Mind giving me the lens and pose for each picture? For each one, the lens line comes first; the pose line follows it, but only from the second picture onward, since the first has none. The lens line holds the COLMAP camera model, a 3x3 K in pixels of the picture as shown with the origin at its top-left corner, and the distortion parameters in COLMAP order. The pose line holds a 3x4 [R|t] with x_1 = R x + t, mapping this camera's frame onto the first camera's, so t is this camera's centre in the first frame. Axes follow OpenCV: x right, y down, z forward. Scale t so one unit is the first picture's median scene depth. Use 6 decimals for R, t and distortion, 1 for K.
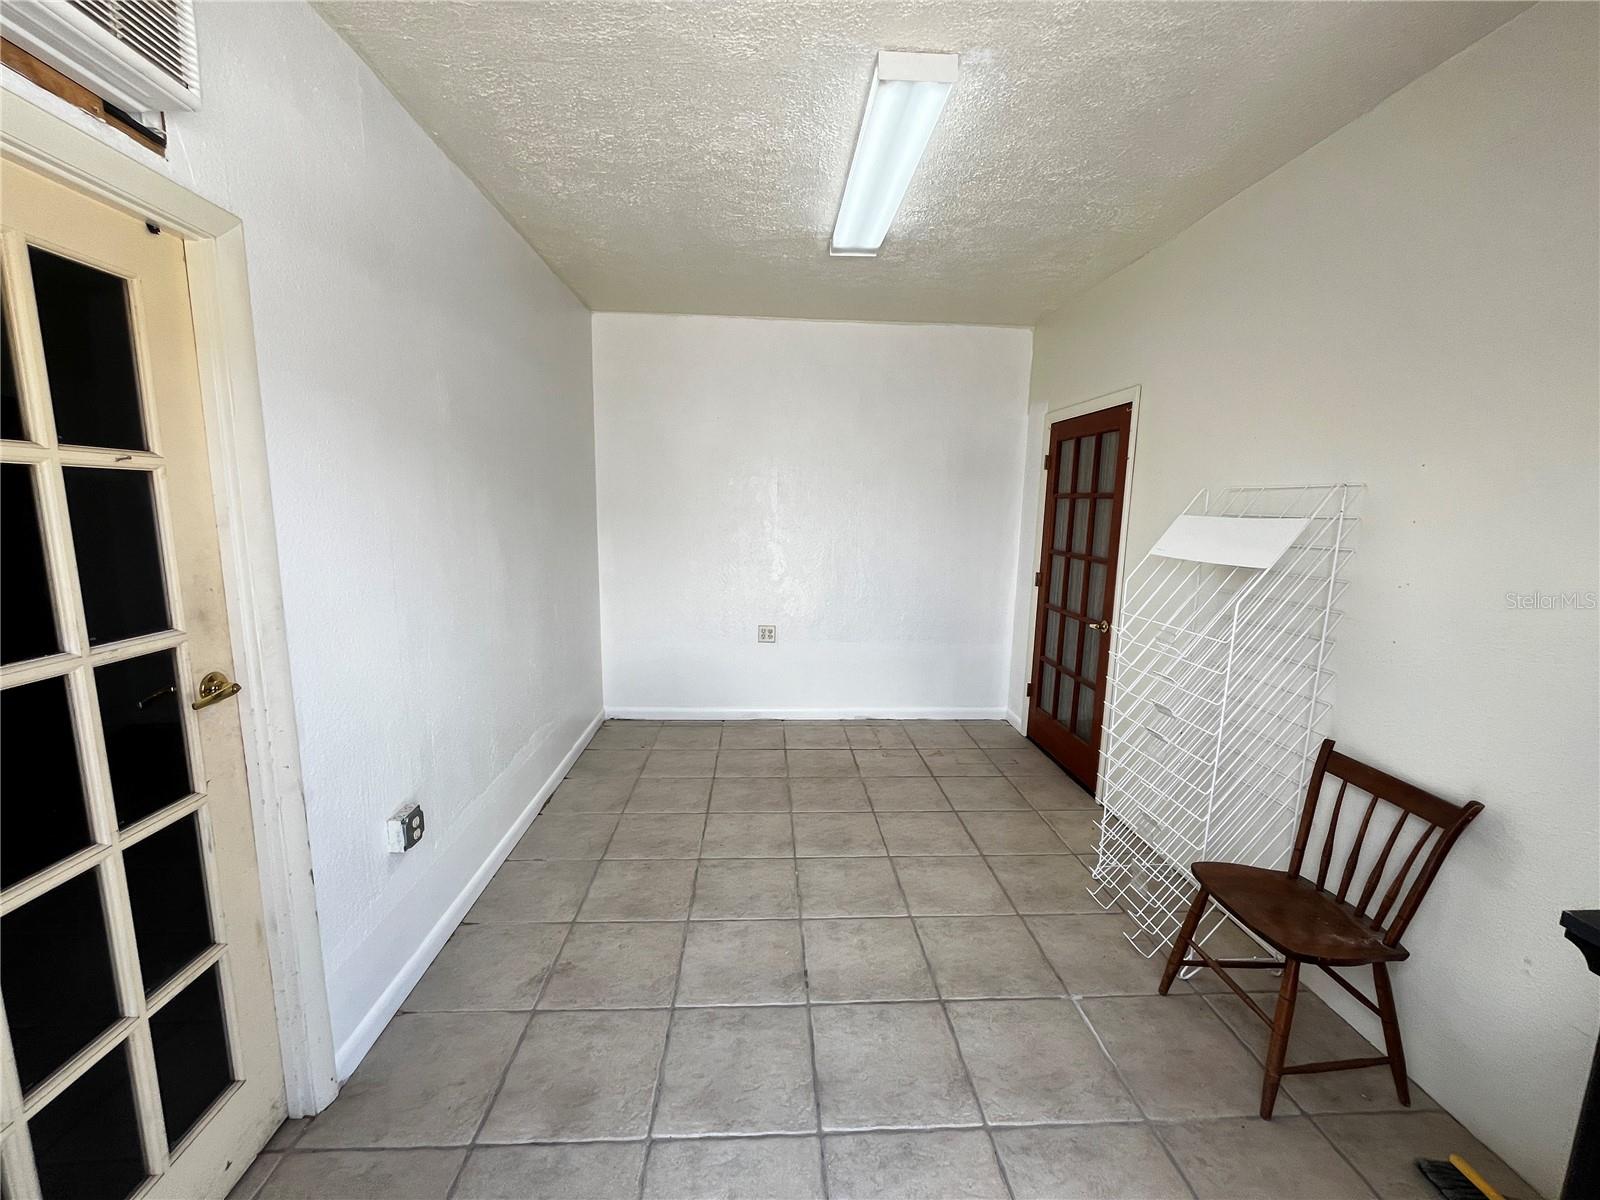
lens RADIAL K [[644.1, 0, 797.2], [0, 644.1, 602.4], [0, 0, 1]] dist [-0.002615, -0.000429]
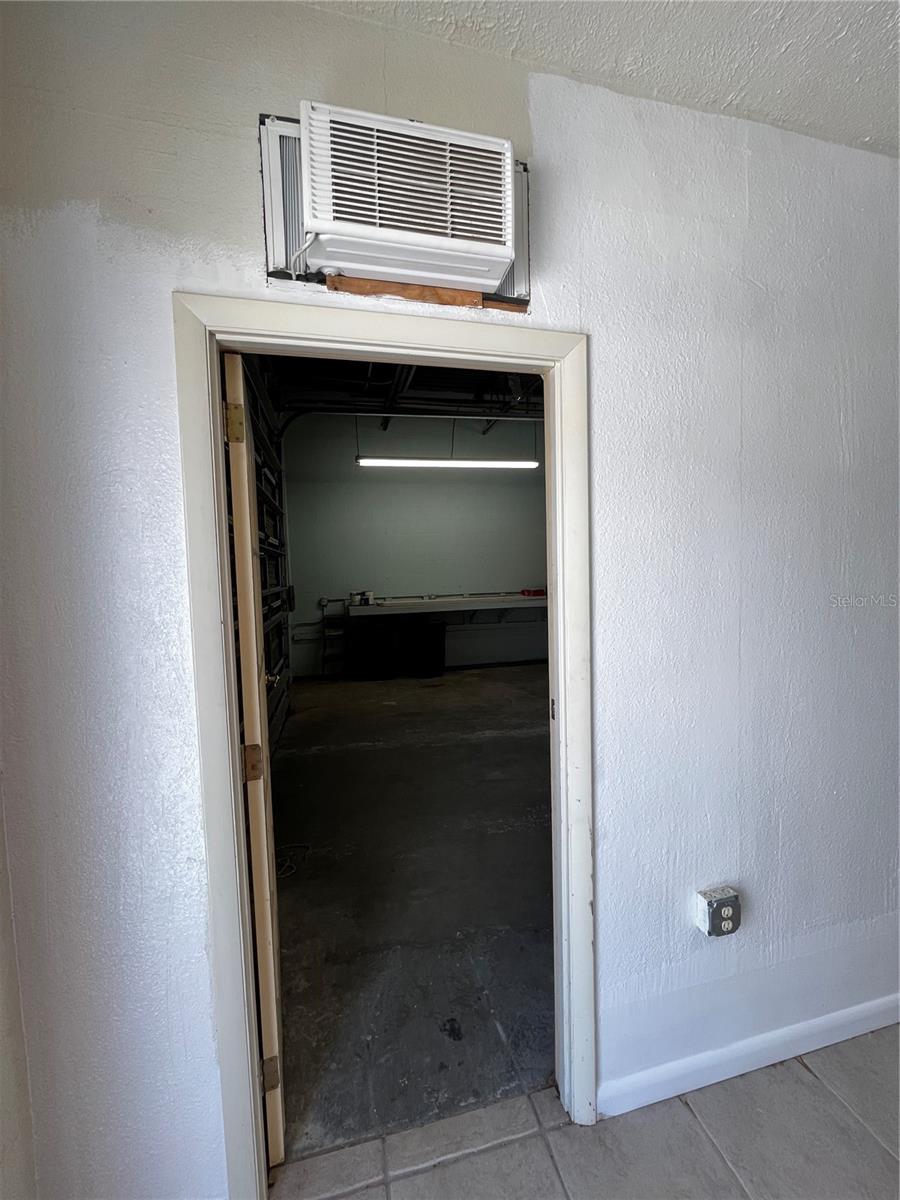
lens RADIAL K [[483.1, 0, 455.8], [0, 483.1, 599.3], [0, 0, 1]] dist [-0.002615, -0.000429]
pose [[0.184901, 0.036110, -0.982093, -0.010028], [-0.119582, 0.992726, 0.013987, -0.076413], [0.975455, 0.114854, 0.187874, 0.542951]]
